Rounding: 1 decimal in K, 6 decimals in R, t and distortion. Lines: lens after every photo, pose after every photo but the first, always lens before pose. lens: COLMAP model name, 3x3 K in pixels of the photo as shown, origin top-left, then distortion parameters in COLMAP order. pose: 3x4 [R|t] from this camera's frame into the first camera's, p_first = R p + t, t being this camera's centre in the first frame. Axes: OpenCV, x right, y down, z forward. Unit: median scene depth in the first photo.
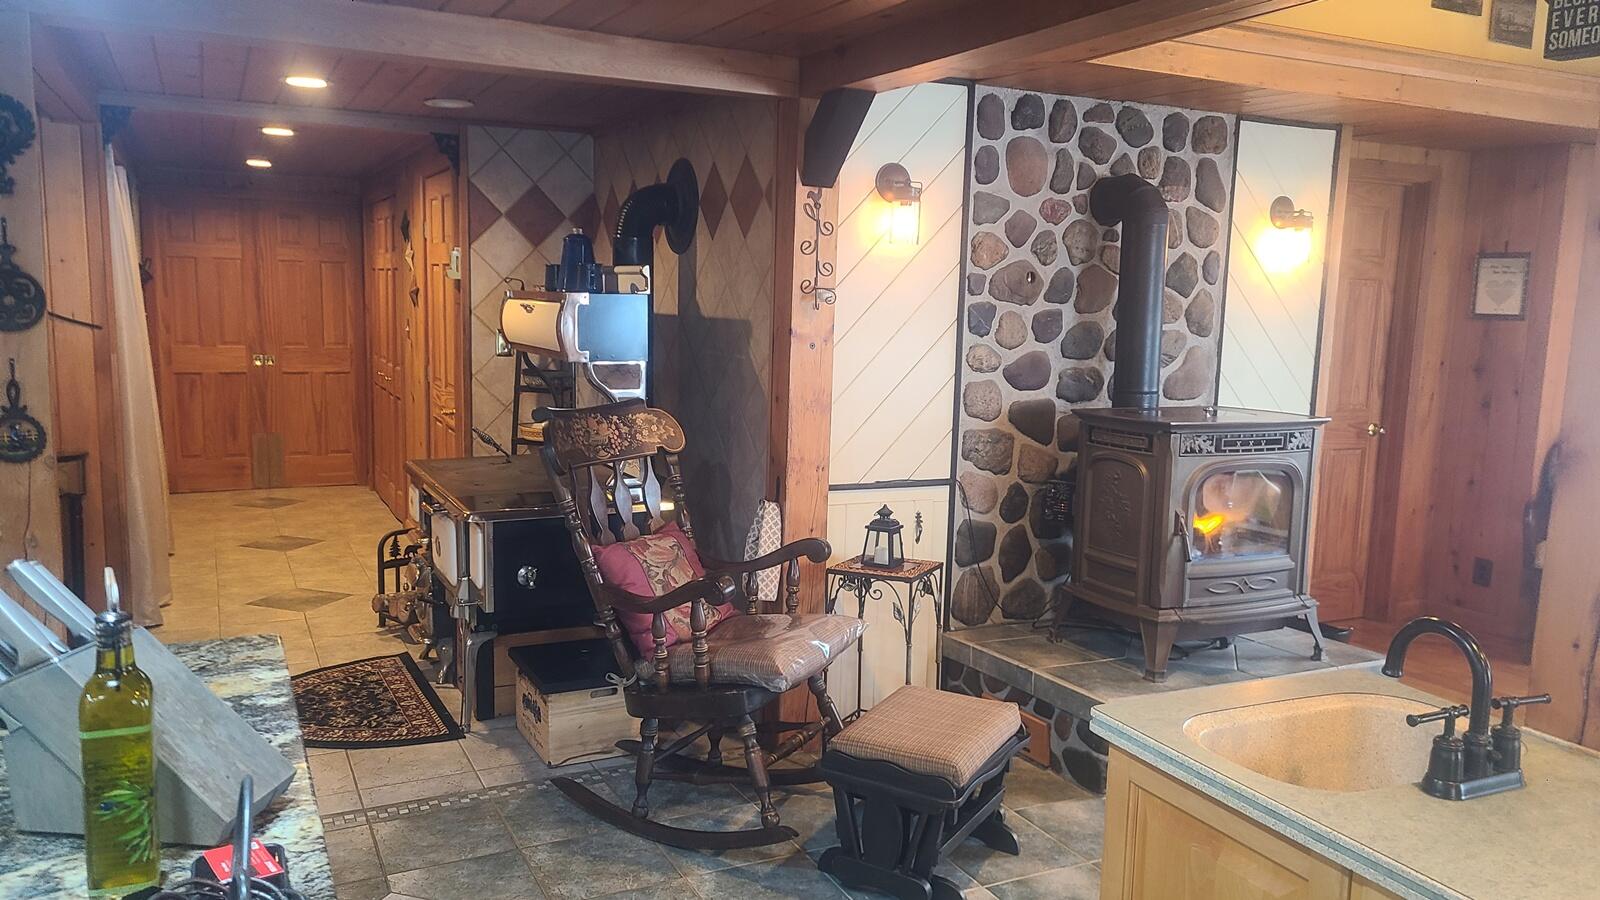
lens RADIAL K [[1204.4, 0, 771.1], [0, 1204.4, 456.8], [0, 0, 1]] dist [0.063164, -0.044899]
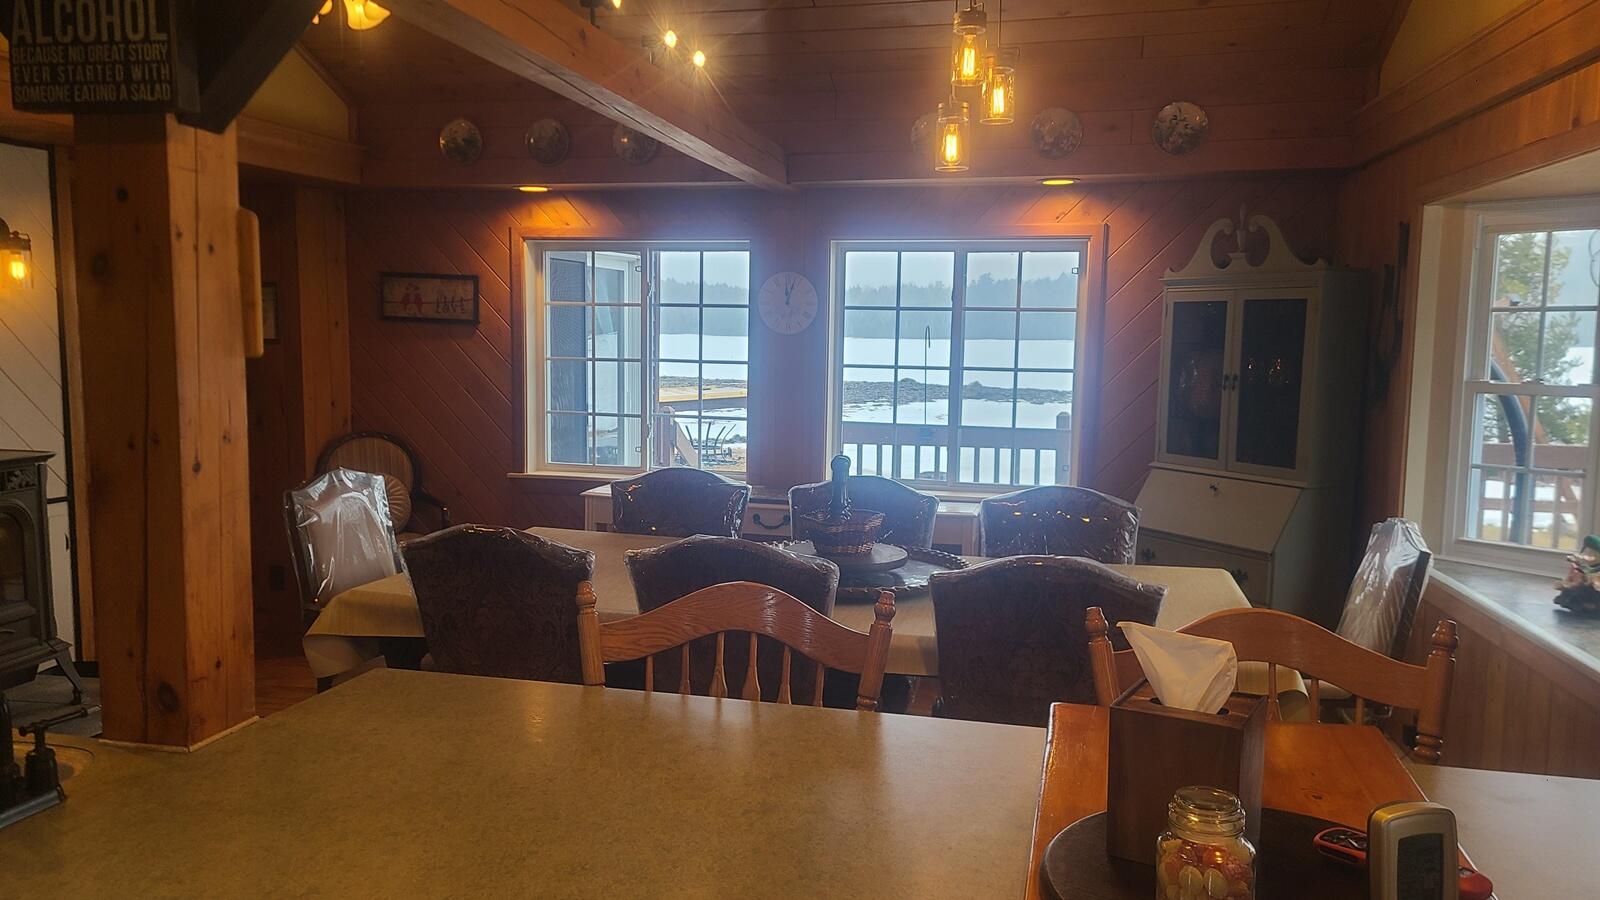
lens RADIAL K [[1204.4, 0, 806.6], [0, 1204.4, 460.4], [0, 0, 1]] dist [0.063164, -0.044899]
pose [[0.629798, -0.098093, 0.770540, 0.093218], [0.108757, 0.993358, 0.037566, 0.003096], [-0.769107, 0.060142, 0.636284, -0.072207]]
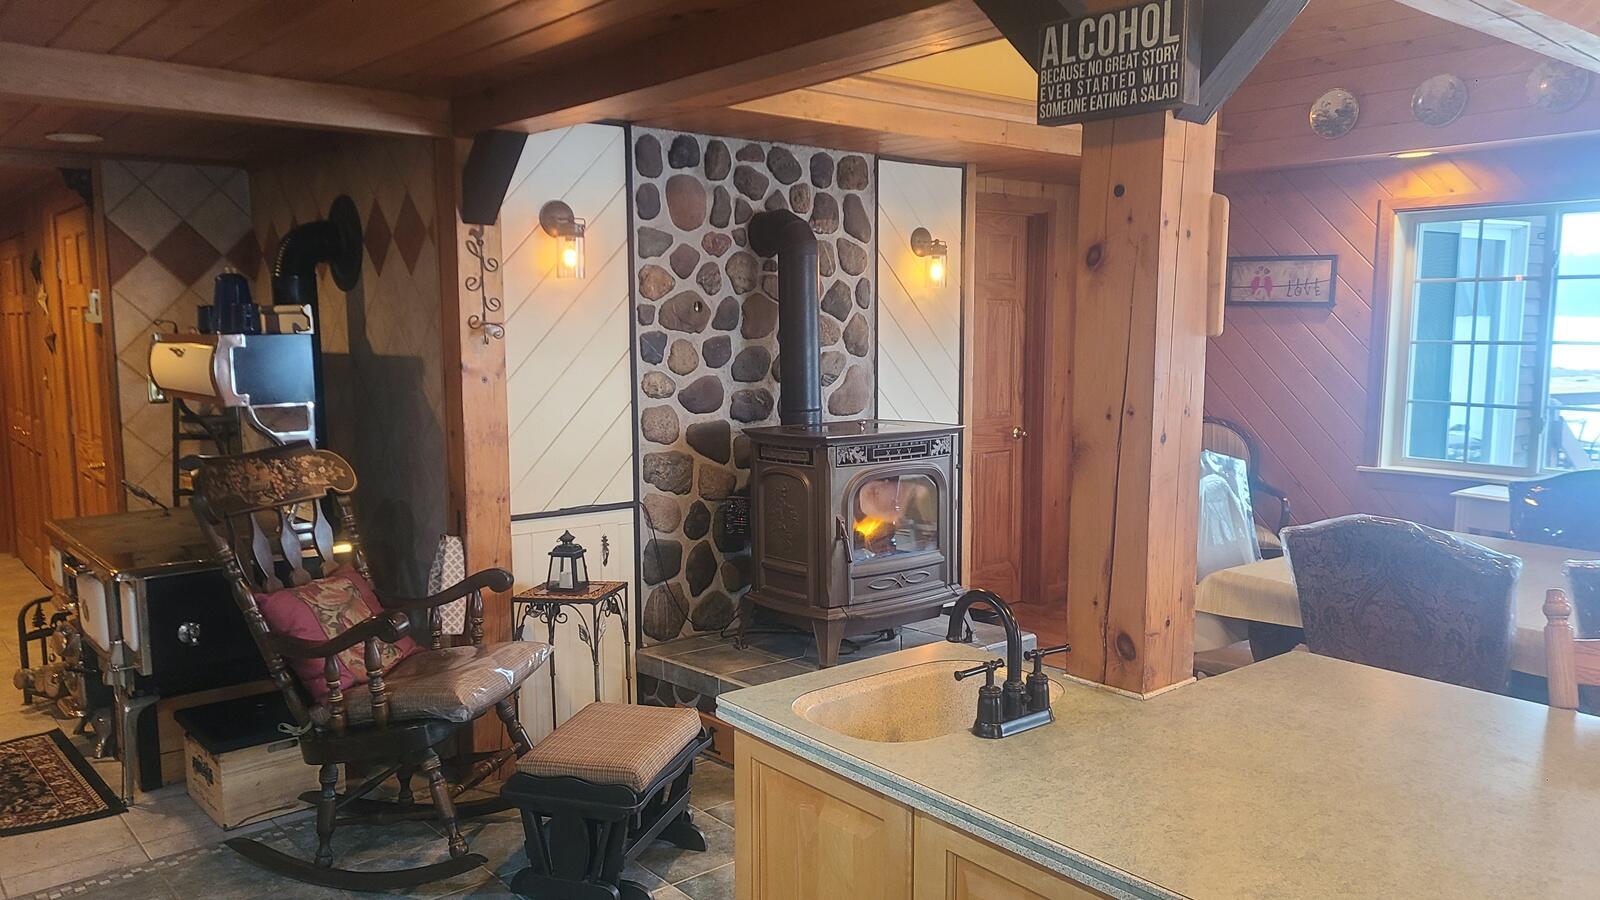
lens RADIAL K [[1204.4, 0, 775.8], [0, 1204.4, 462.5], [0, 0, 1]] dist [0.063164, -0.044899]
pose [[0.971562, -0.058460, 0.229455, 0.034088], [0.062348, 0.998007, -0.009725, 0.002627], [-0.228429, 0.023755, 0.973271, -0.045543]]
